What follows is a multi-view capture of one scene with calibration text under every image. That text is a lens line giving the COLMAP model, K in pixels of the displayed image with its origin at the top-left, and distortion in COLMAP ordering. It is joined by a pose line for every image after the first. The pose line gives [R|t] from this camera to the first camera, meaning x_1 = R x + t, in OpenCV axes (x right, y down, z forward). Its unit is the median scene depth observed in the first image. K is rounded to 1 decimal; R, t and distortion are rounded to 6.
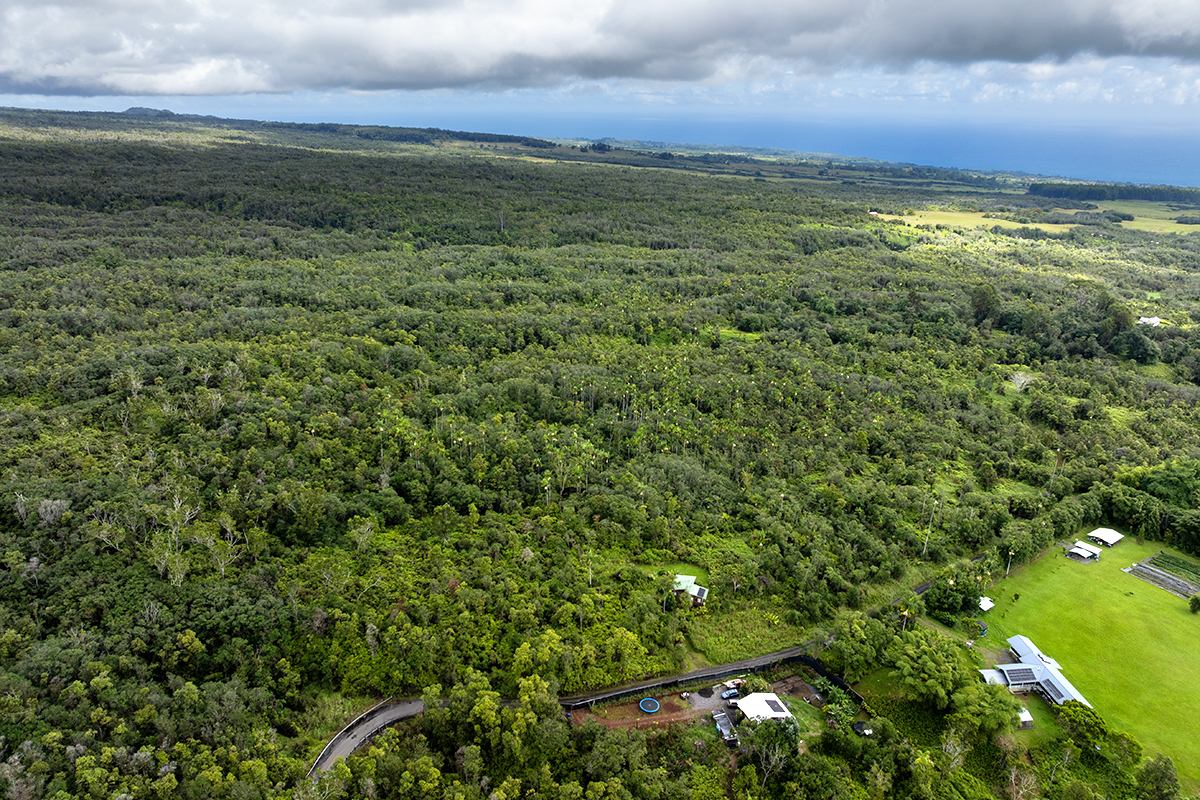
lens RADIAL K [[842.7, 0, 601.2], [0, 842.7, 398.4], [0, 0, 1]] dist [-0.051683, 0.018894]
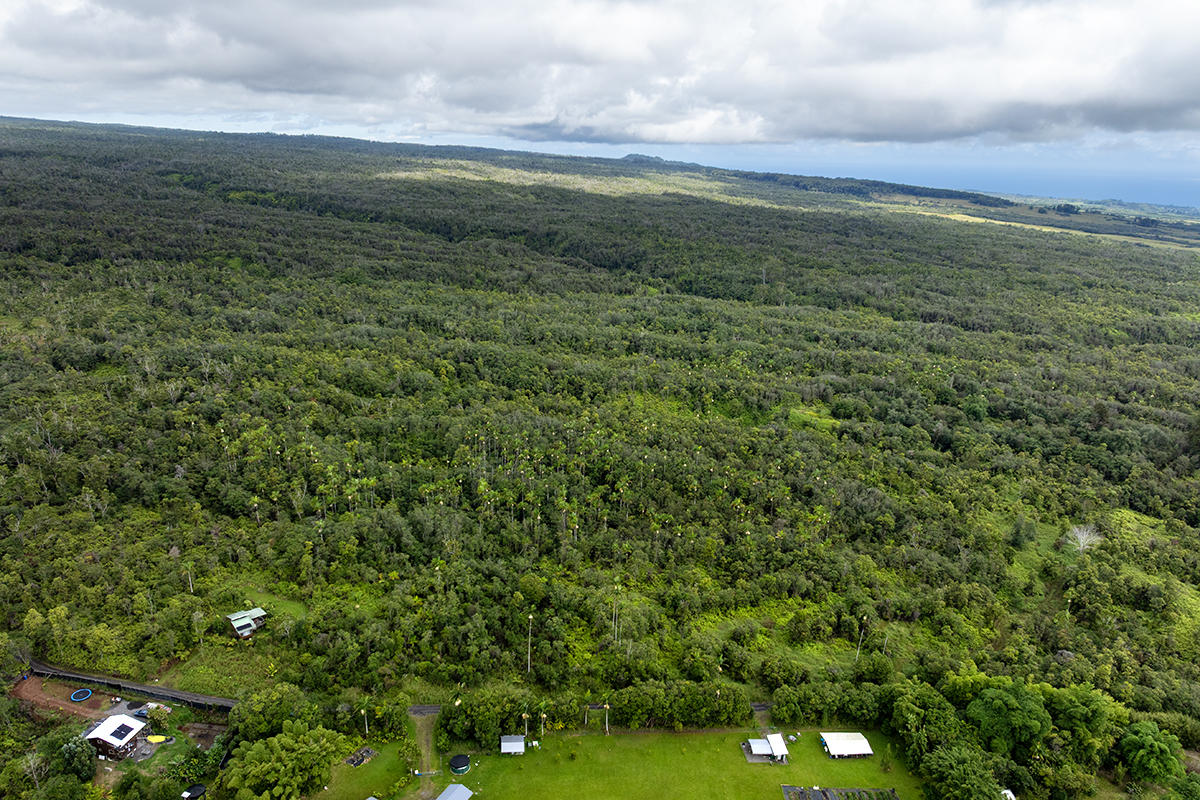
lens RADIAL K [[842.7, 0, 598.9], [0, 842.7, 446.3], [0, 0, 1]] dist [-0.051683, 0.018894]
pose [[0.850290, 0.174894, -0.496407, 0.631969], [-0.176629, 0.983298, 0.043889, -0.072005], [0.495792, 0.050361, 0.866980, 0.207737]]
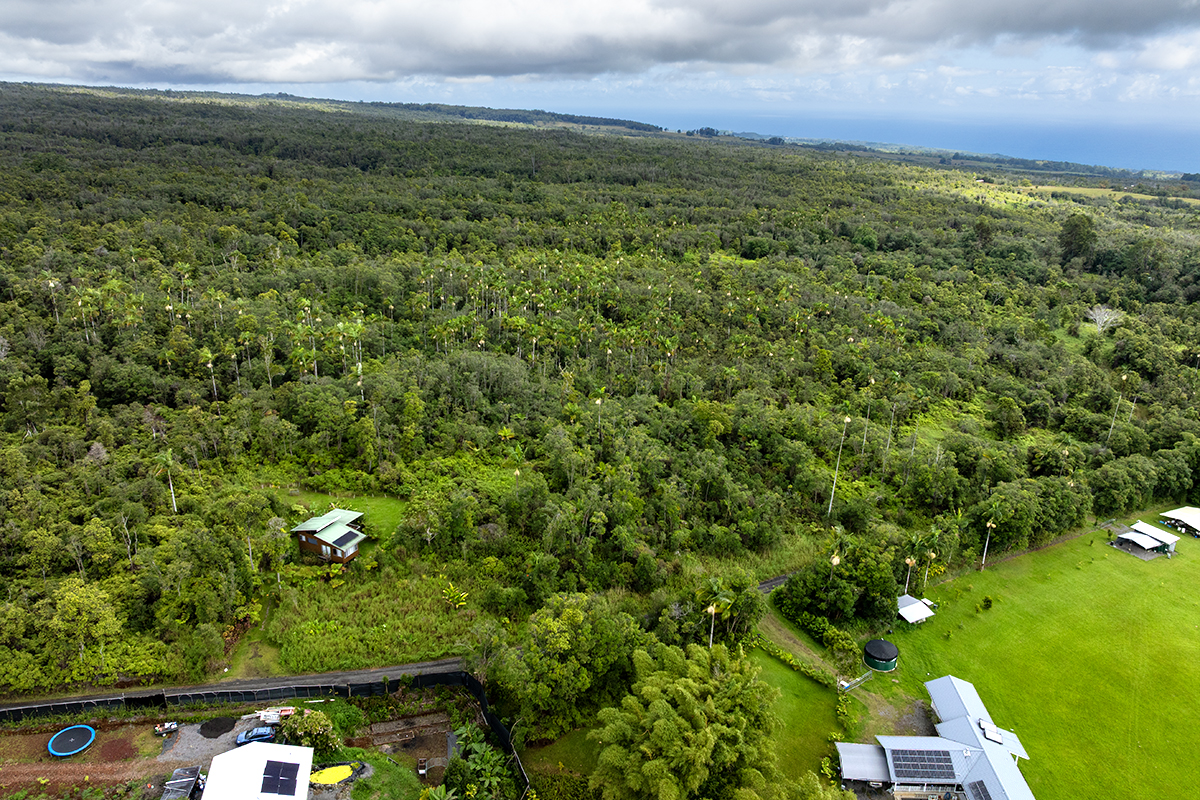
lens RADIAL K [[842.7, 0, 602.4], [0, 842.7, 402.1], [0, 0, 1]] dist [-0.051683, 0.018894]
pose [[0.990097, 0.052023, -0.130388, 0.230024], [-0.051177, 0.998641, 0.009829, 0.084860], [0.130722, -0.003059, 0.991414, 0.318666]]
